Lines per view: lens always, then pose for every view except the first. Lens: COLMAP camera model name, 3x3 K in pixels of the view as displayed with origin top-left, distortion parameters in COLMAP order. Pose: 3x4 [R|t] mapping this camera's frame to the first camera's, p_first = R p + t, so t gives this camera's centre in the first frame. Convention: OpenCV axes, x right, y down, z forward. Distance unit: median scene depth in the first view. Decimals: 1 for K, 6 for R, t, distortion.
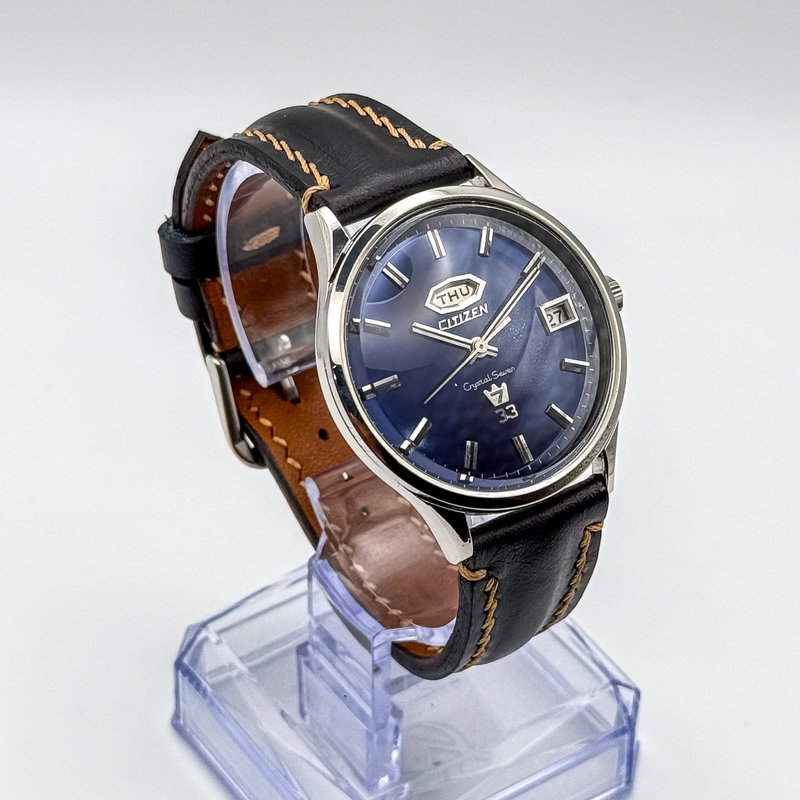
lens RADIAL K [[2527.7, 0, 400.0], [0, 2527.7, 400.0], [0, 0, 1]] dist [-0.094539, 1.074459]
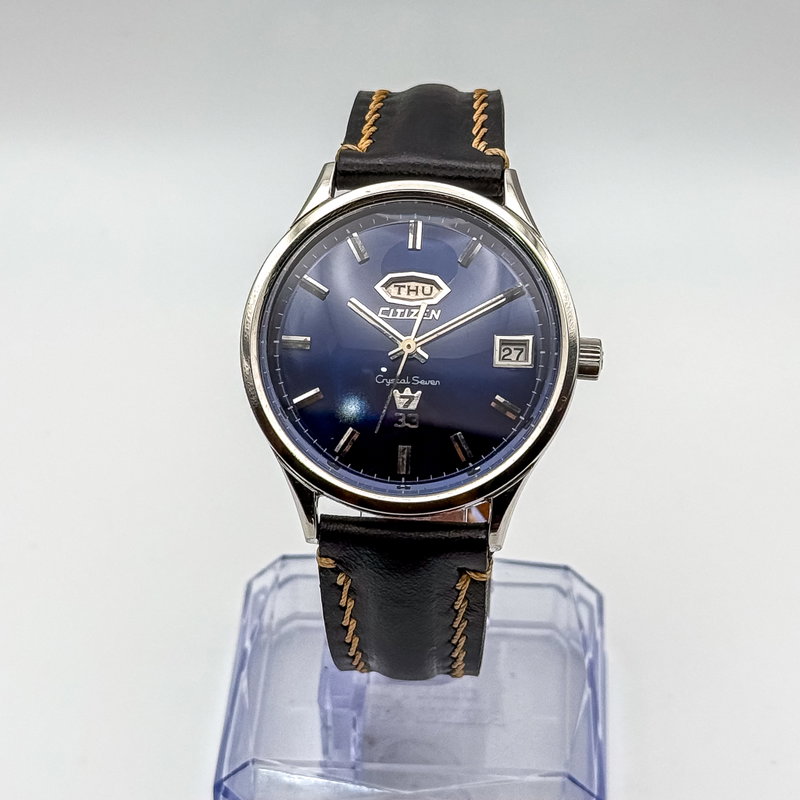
lens RADIAL K [[2527.7, 0, 400.0], [0, 2527.7, 400.0], [0, 0, 1]] dist [-0.094539, 1.074459]
pose [[0.788523, 0.356567, -0.501090, 0.516058], [-0.375010, 0.924541, 0.067765, -0.065678], [0.487441, 0.134480, 0.862738, 0.155481]]
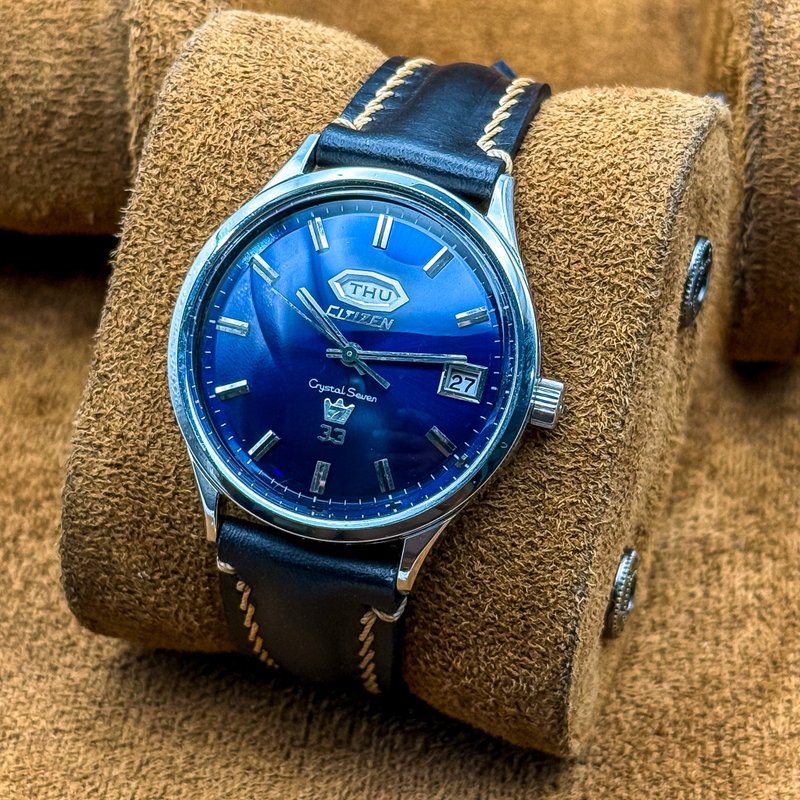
lens RADIAL K [[1459.3, 0, 400.0], [0, 1459.3, 400.0], [0, 0, 1]] dist [0.166338, 0.031308]
pose [[0.624470, 0.532382, -0.571495, 0.333855], [-0.518145, 0.829887, 0.206914, -0.119329], [0.584434, 0.166906, 0.794091, 0.599615]]
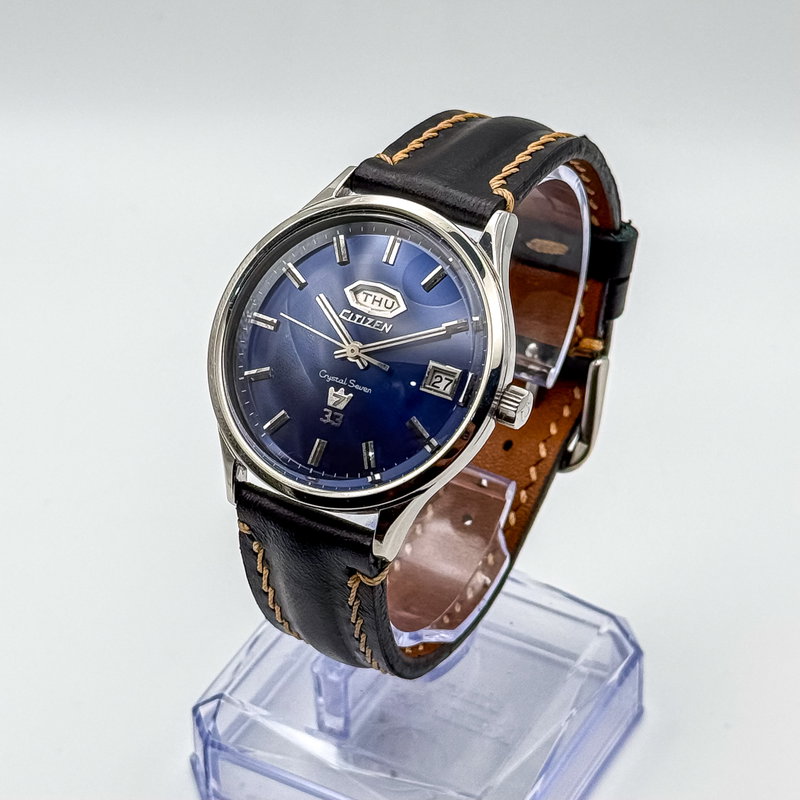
lens RADIAL K [[2527.7, 0, 400.0], [0, 2527.7, 400.0], [0, 0, 1]] dist [-0.094539, 1.074459]
pose [[0.435777, 0.529363, -0.727924, 0.786388], [-0.543061, 0.799597, 0.256378, -0.274624], [0.717762, 0.283584, 0.635923, 0.356926]]
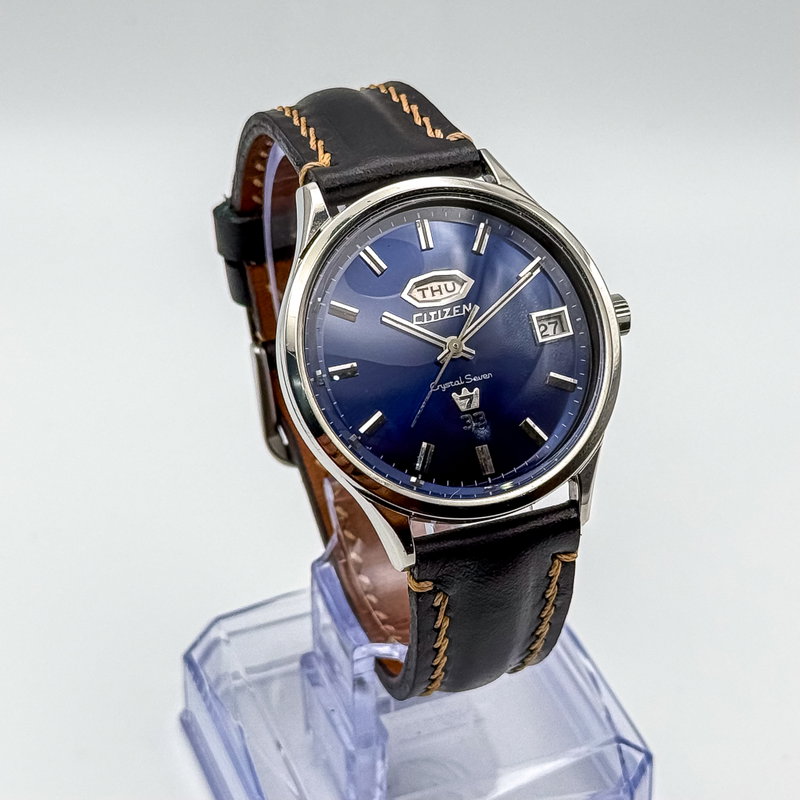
lens RADIAL K [[2527.7, 0, 400.0], [0, 2527.7, 400.0], [0, 0, 1]] dist [-0.094539, 1.074459]
pose [[0.972736, 0.122253, -0.197075, 0.196917], [-0.130815, 0.990922, -0.030983, 0.030170], [0.191498, 0.055919, 0.979899, 0.069108]]
